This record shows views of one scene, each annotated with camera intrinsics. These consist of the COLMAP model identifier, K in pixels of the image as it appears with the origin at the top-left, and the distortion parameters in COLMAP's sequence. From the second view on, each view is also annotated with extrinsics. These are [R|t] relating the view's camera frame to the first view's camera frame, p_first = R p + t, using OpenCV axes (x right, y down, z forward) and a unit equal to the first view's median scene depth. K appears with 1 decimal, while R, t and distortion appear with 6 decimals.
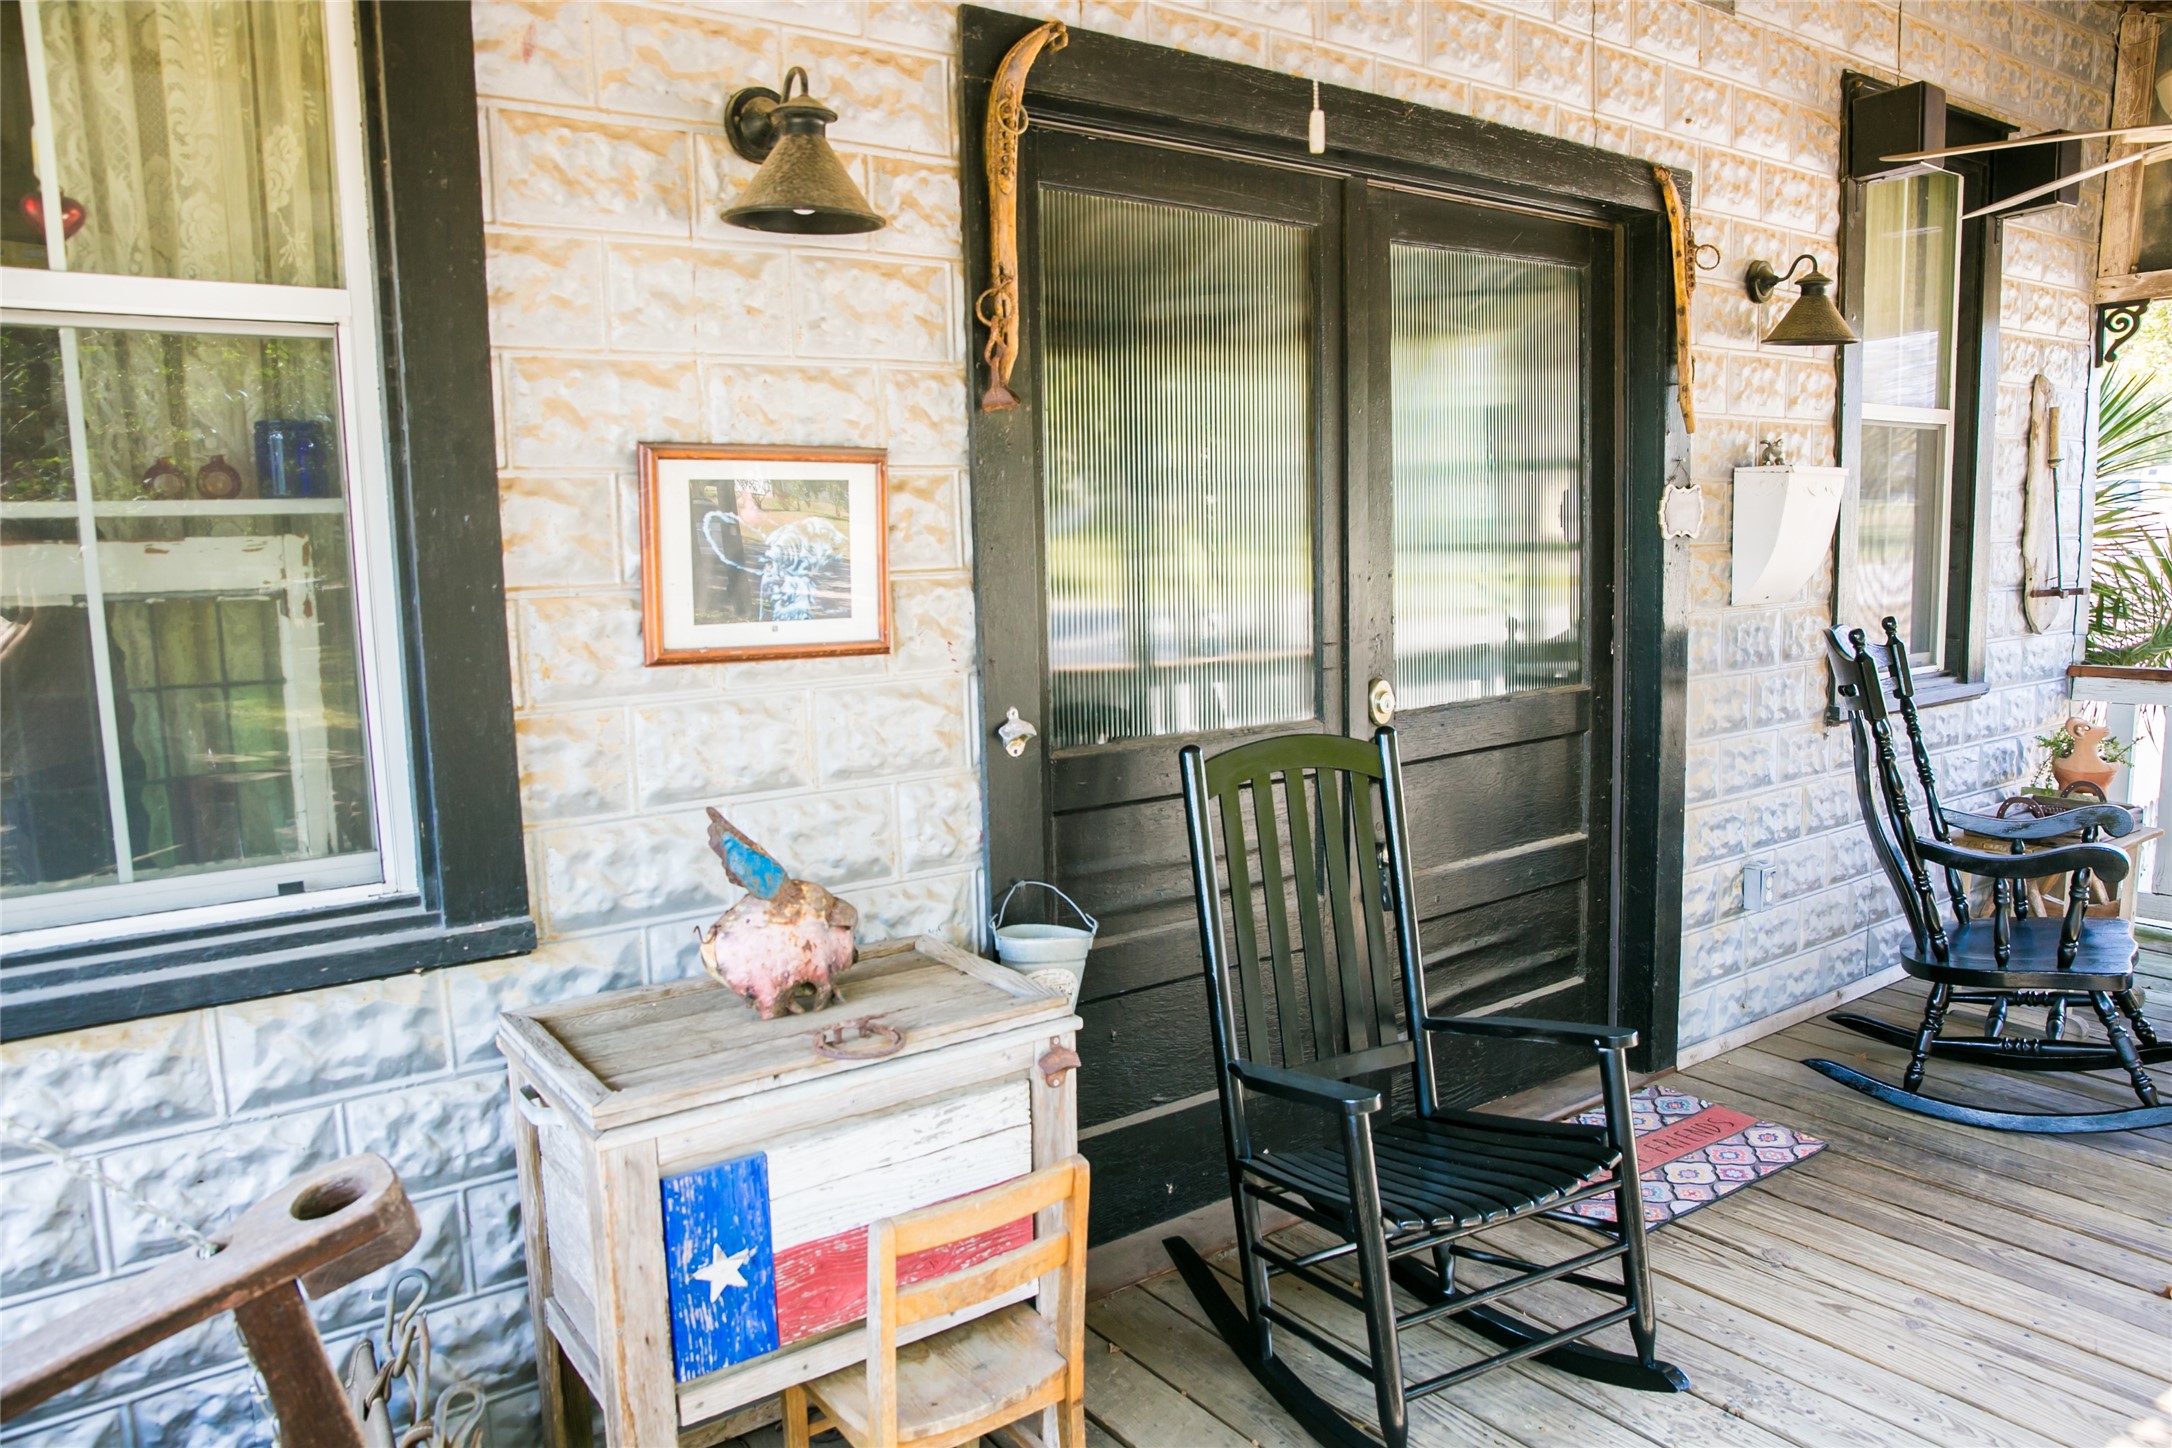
lens RADIAL K [[1457.1, 0, 1084.7], [0, 1457.1, 715.2], [0, 0, 1]] dist [0.004265, 0.001741]
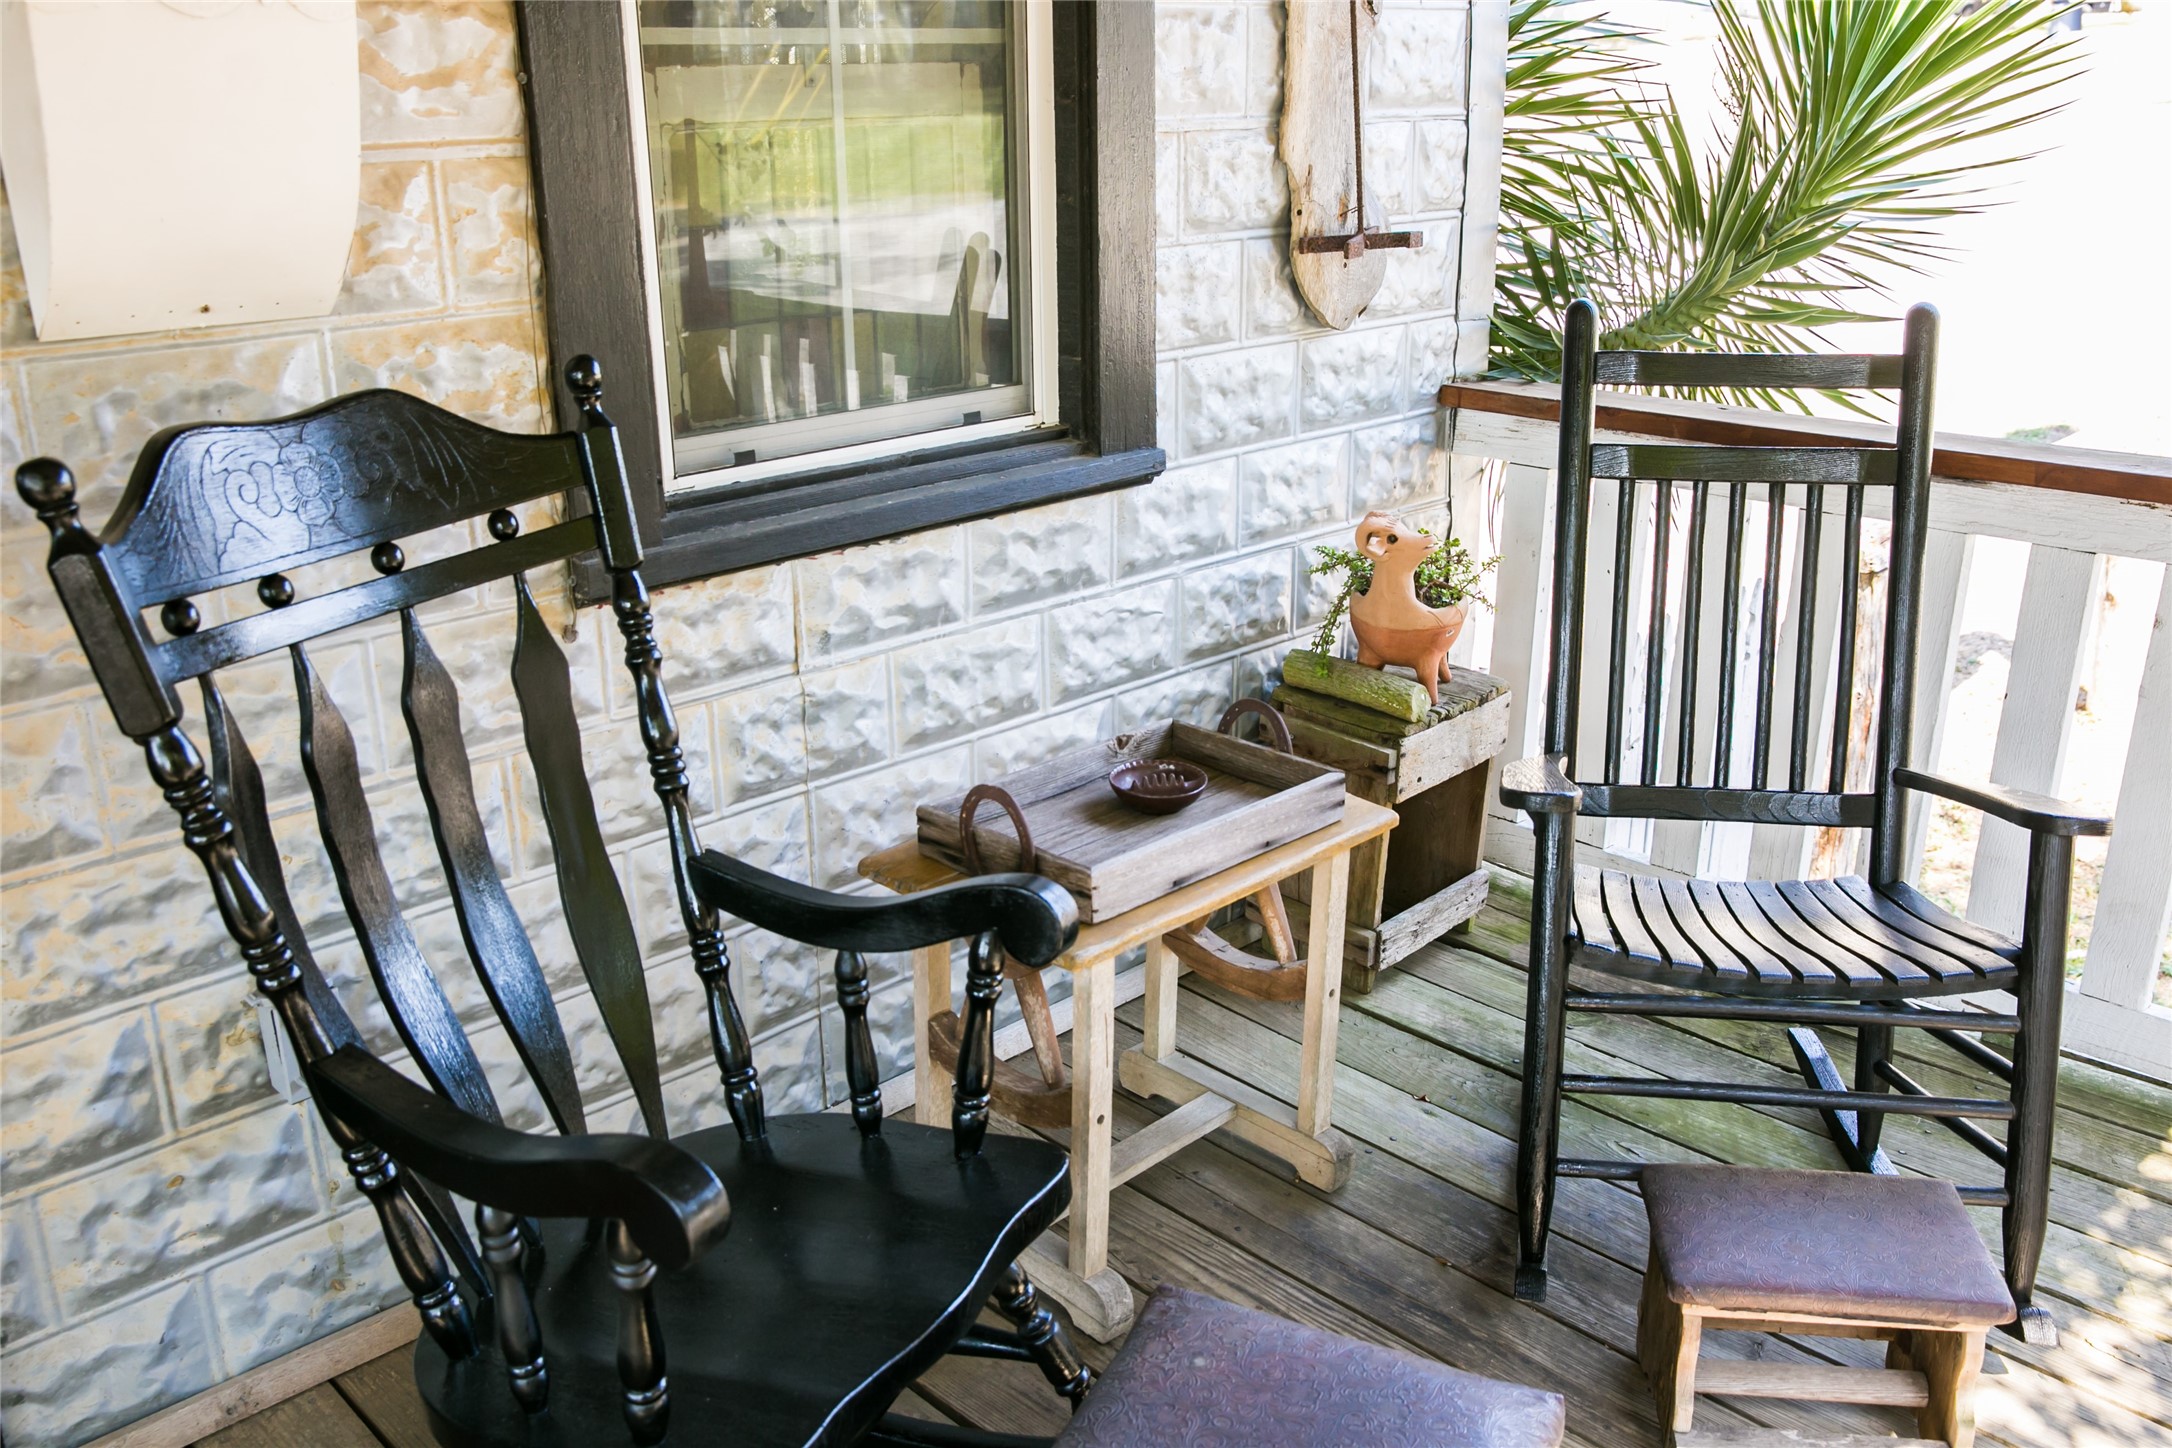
lens RADIAL K [[1878.1, 0, 1087.2], [0, 1878.1, 726.9], [0, 0, 1]] dist [-0.016117, -0.006419]
pose [[0.993010, -0.044768, 0.109208, 0.504855], [0.022407, 0.979952, 0.197969, -0.051777], [-0.115882, -0.194138, 0.974106, 0.390749]]
